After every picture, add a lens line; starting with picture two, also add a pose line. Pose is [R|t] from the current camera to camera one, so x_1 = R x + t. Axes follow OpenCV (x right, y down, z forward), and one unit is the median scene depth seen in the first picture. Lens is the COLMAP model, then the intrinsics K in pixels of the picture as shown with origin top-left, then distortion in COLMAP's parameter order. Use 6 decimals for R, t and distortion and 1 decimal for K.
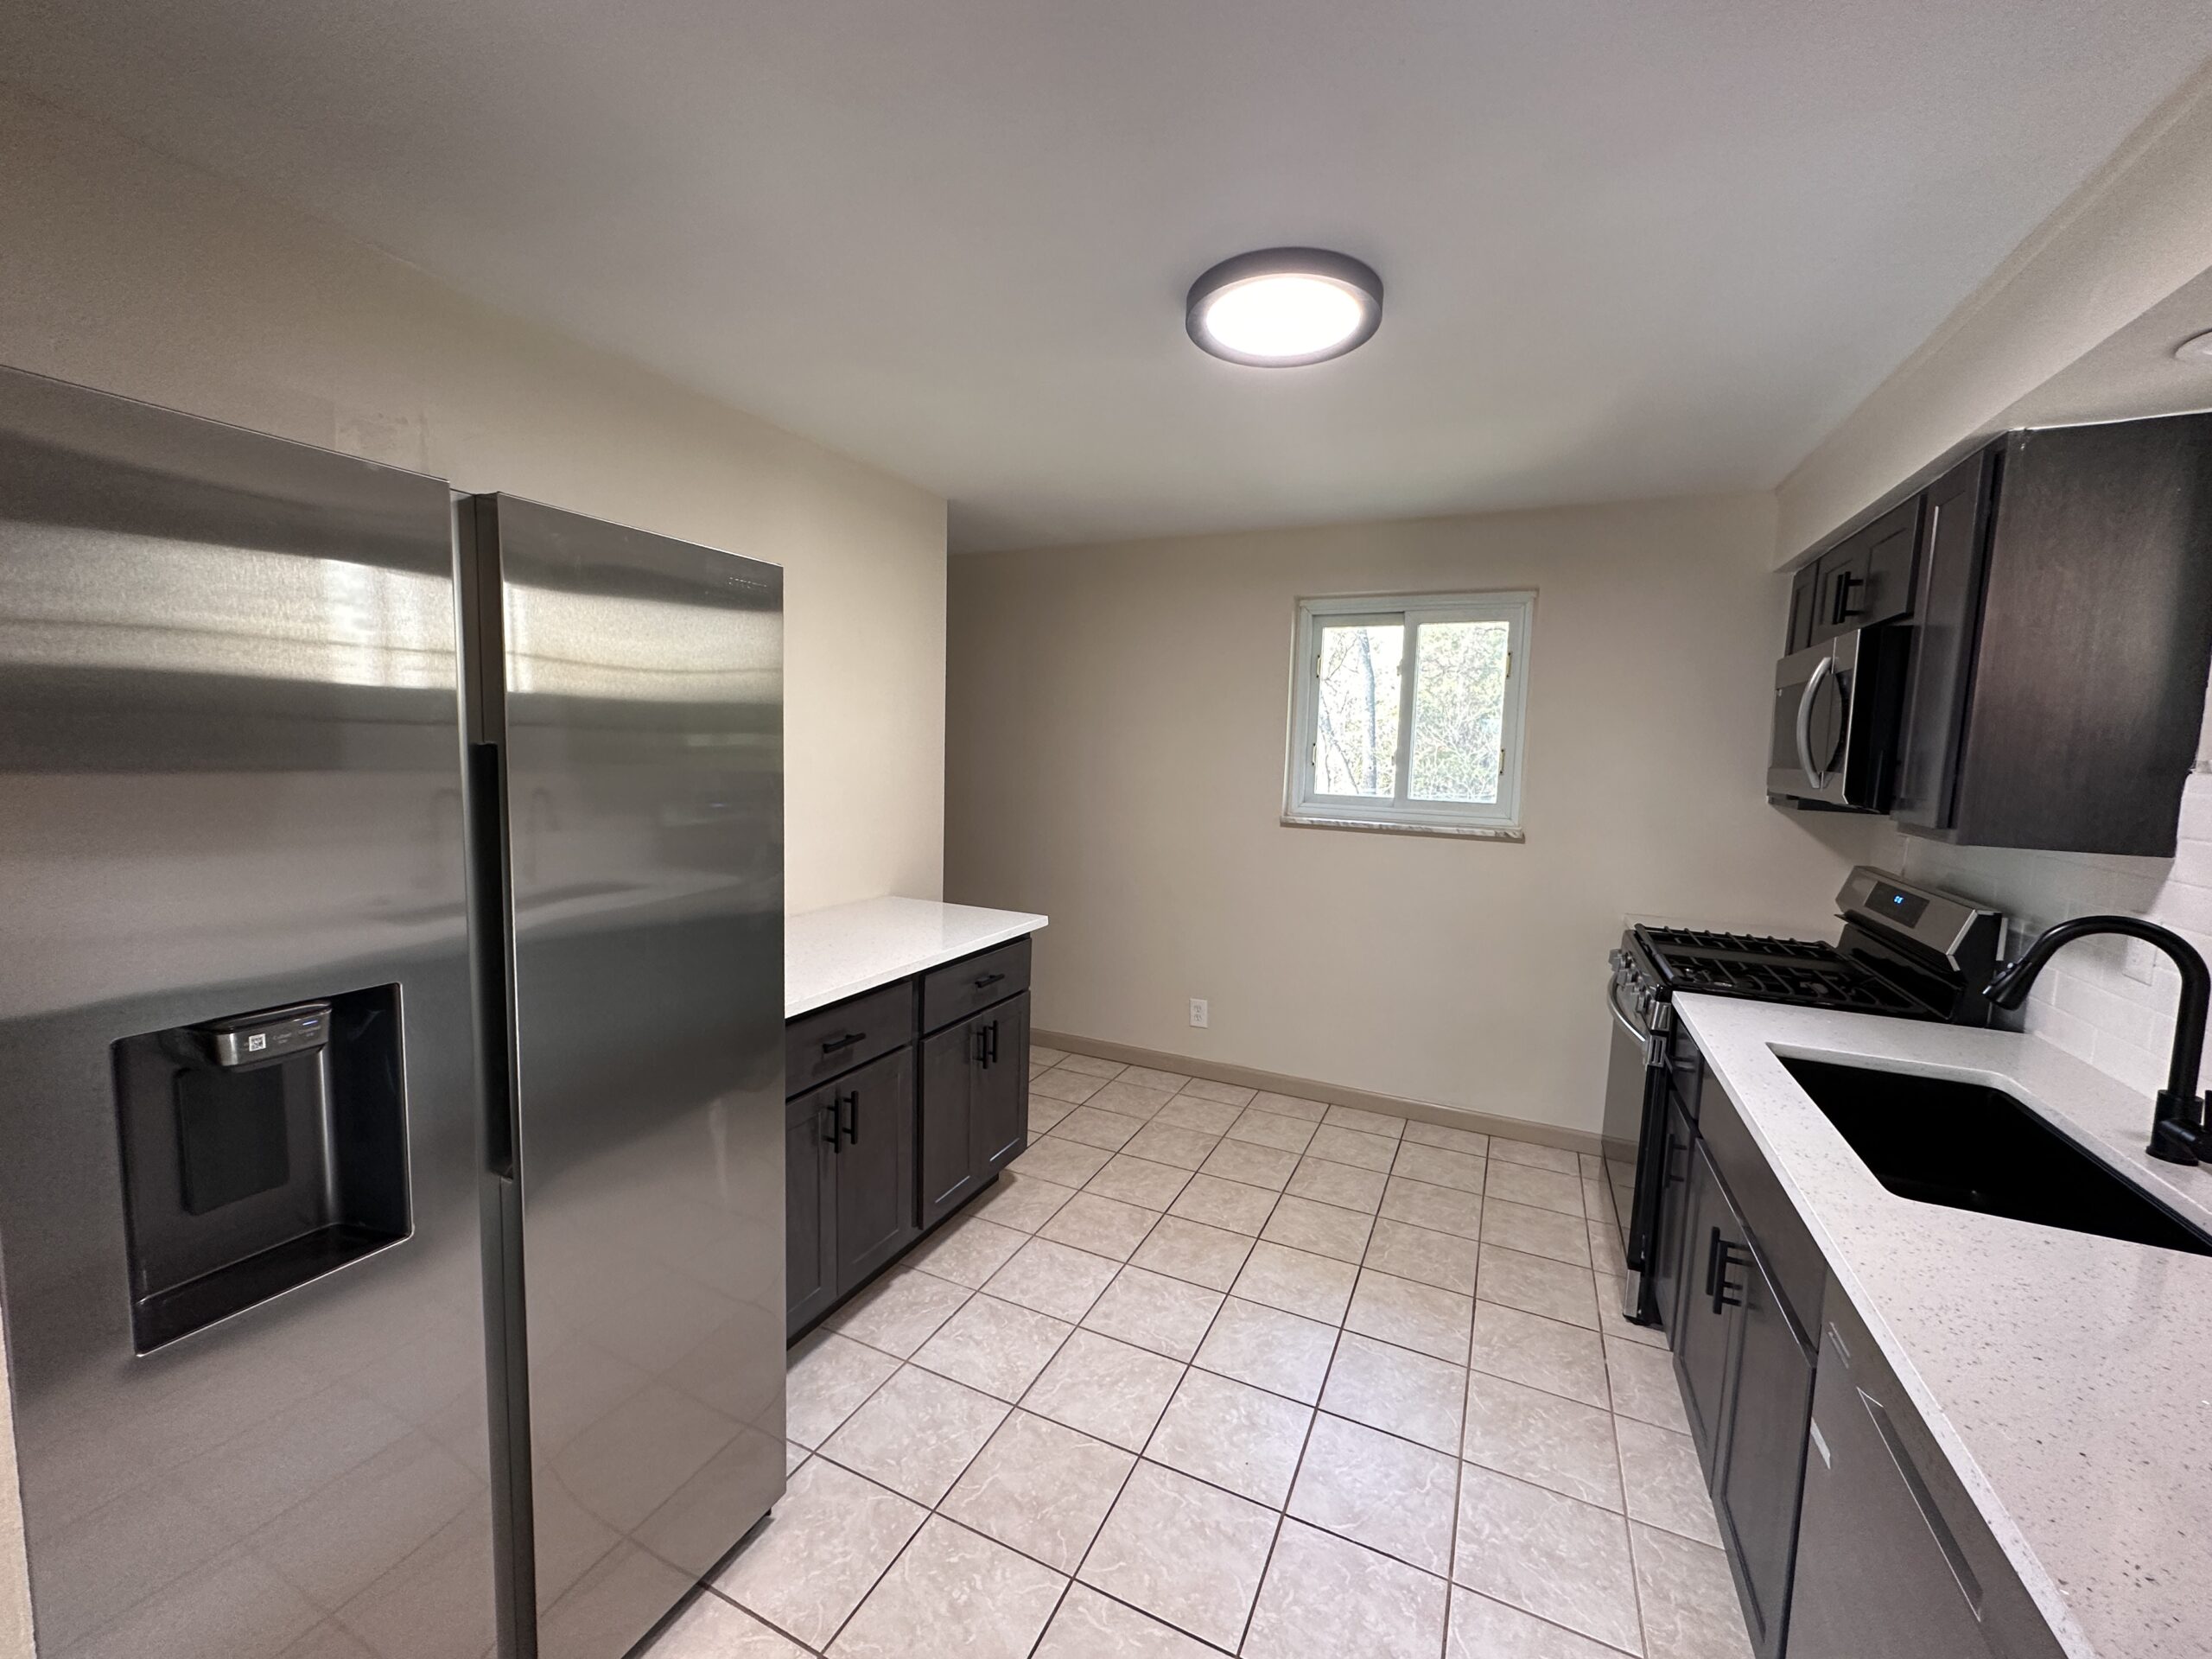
lens RADIAL K [[879.9, 0, 1105.6], [0, 879.9, 825.8], [0, 0, 1]] dist [-0.002640, 0.000086]
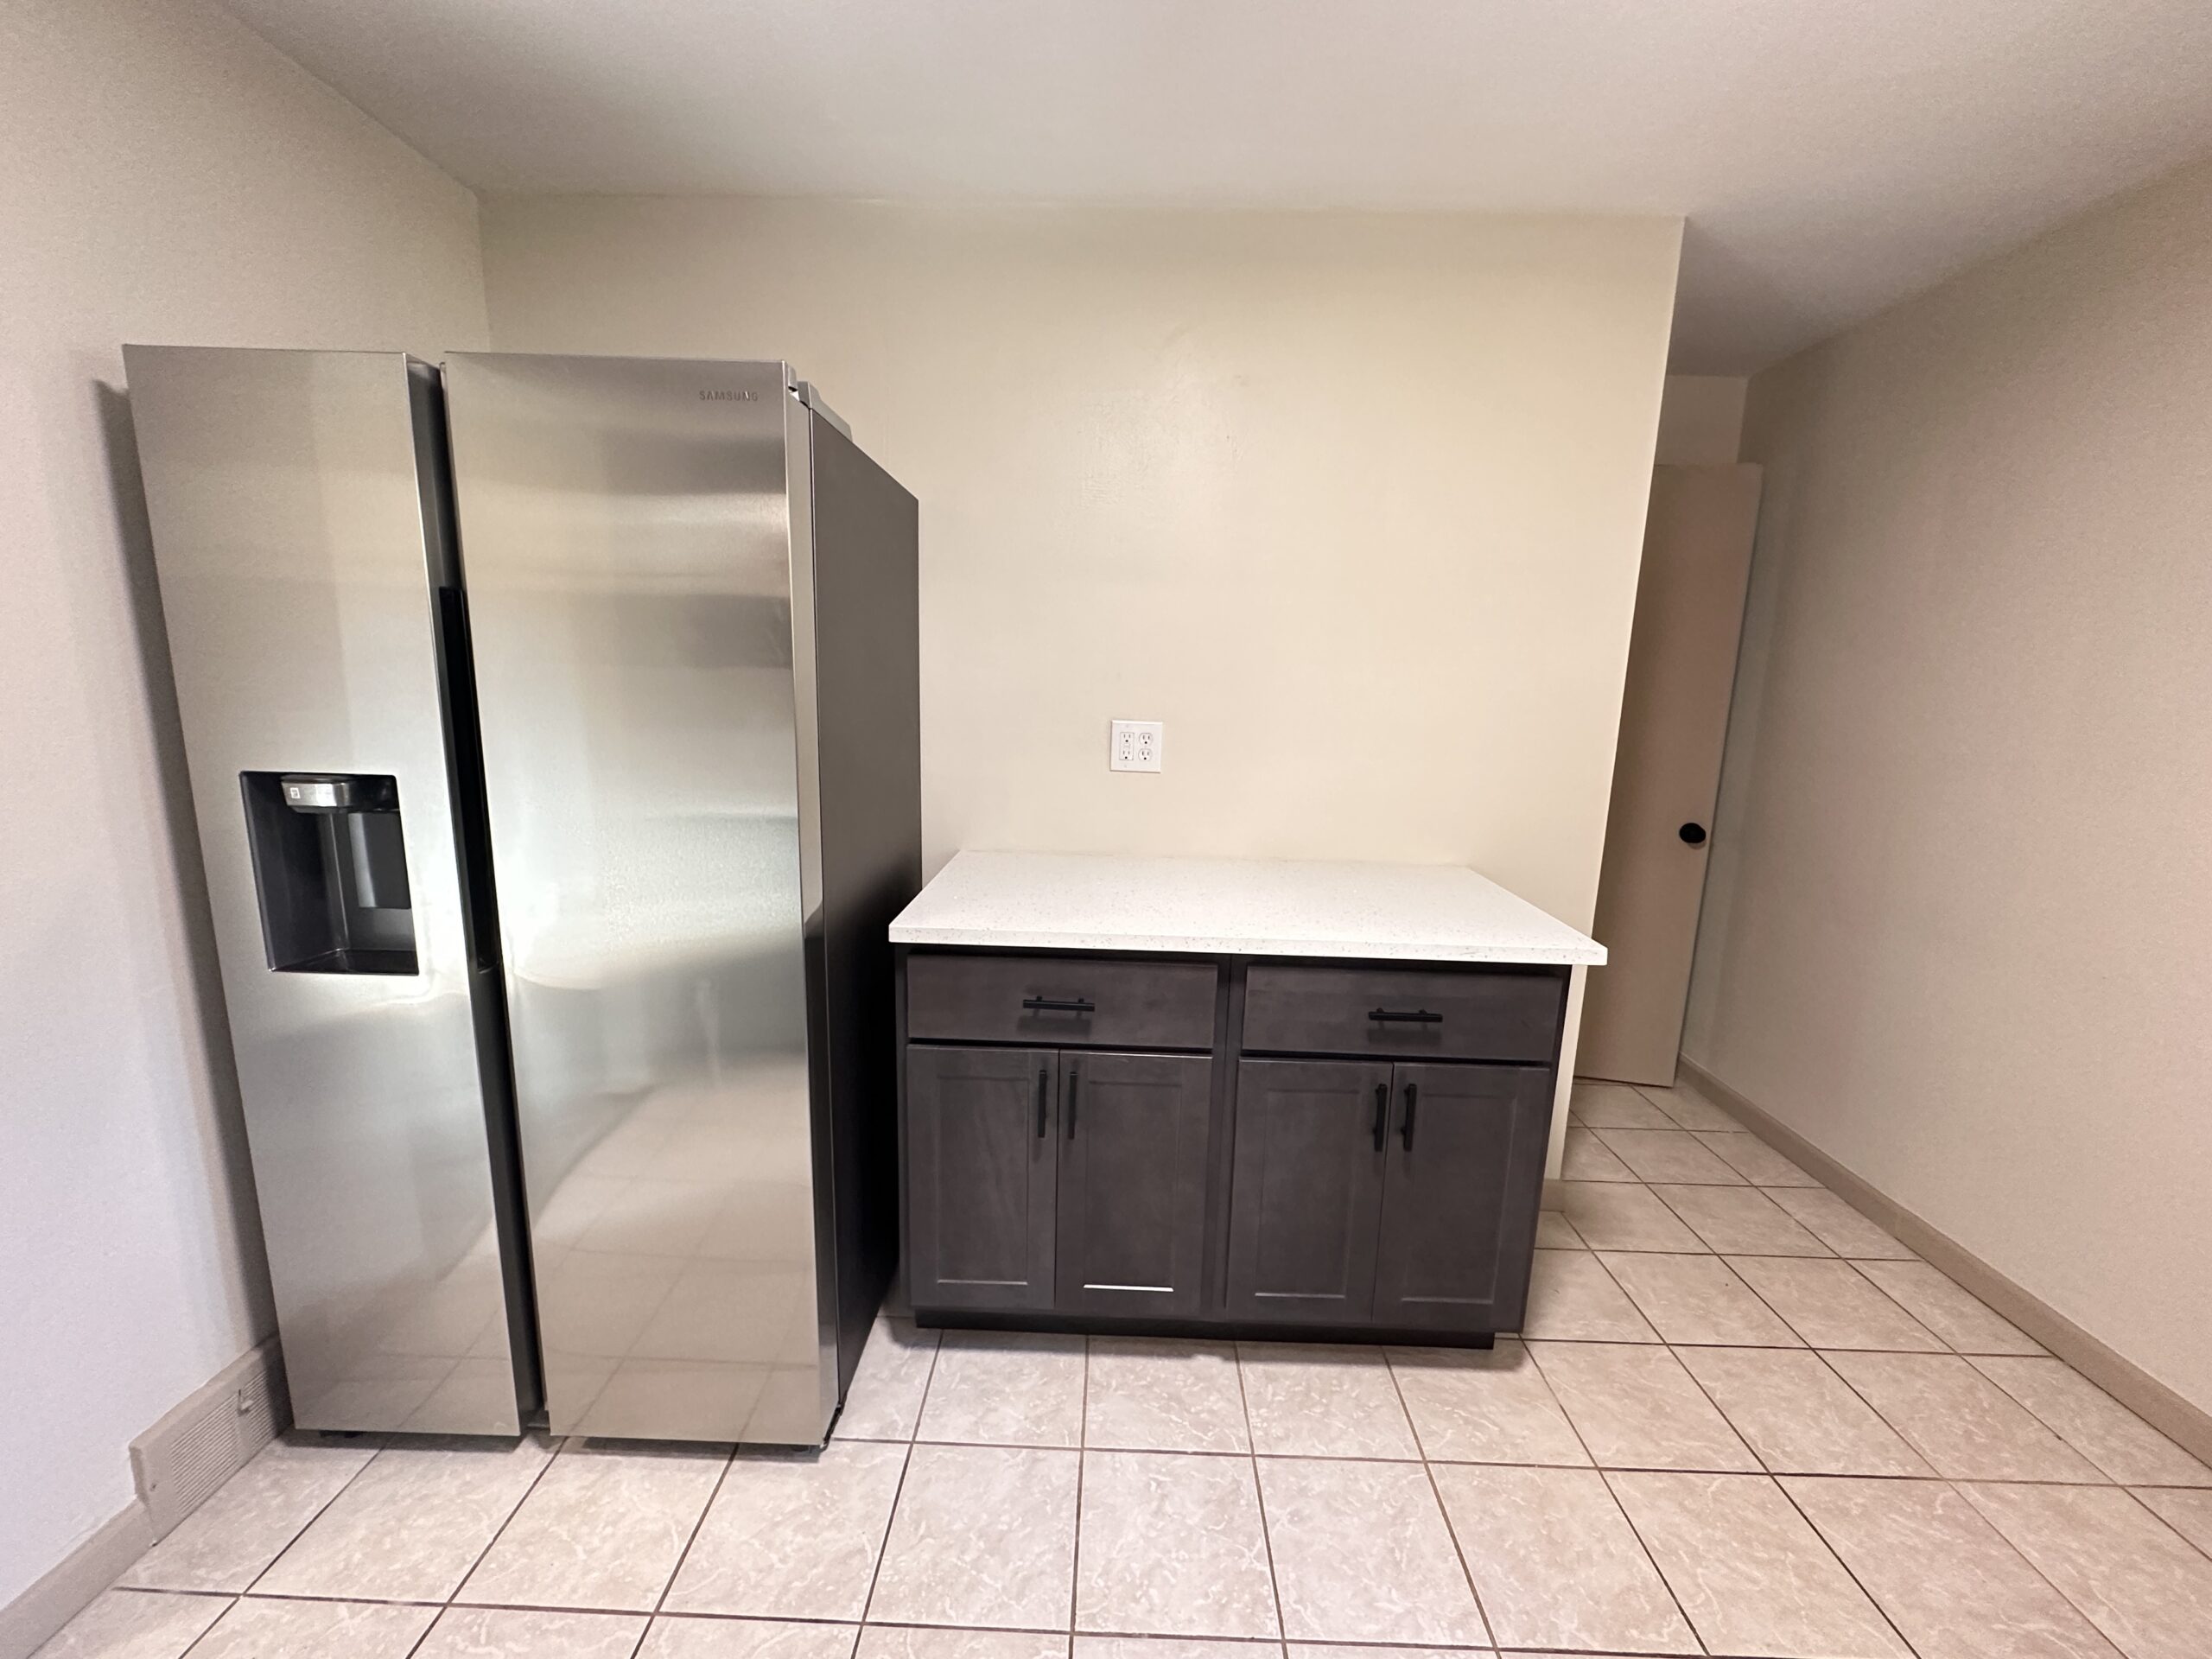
lens RADIAL K [[879.9, 0, 1106.2], [0, 879.9, 828.7], [0, 0, 1]] dist [-0.002640, 0.000086]
pose [[0.410963, 0.148254, -0.899517, 0.351329], [-0.102804, 0.987931, 0.115858, 0.000616], [0.905837, 0.044860, 0.421245, 0.639092]]
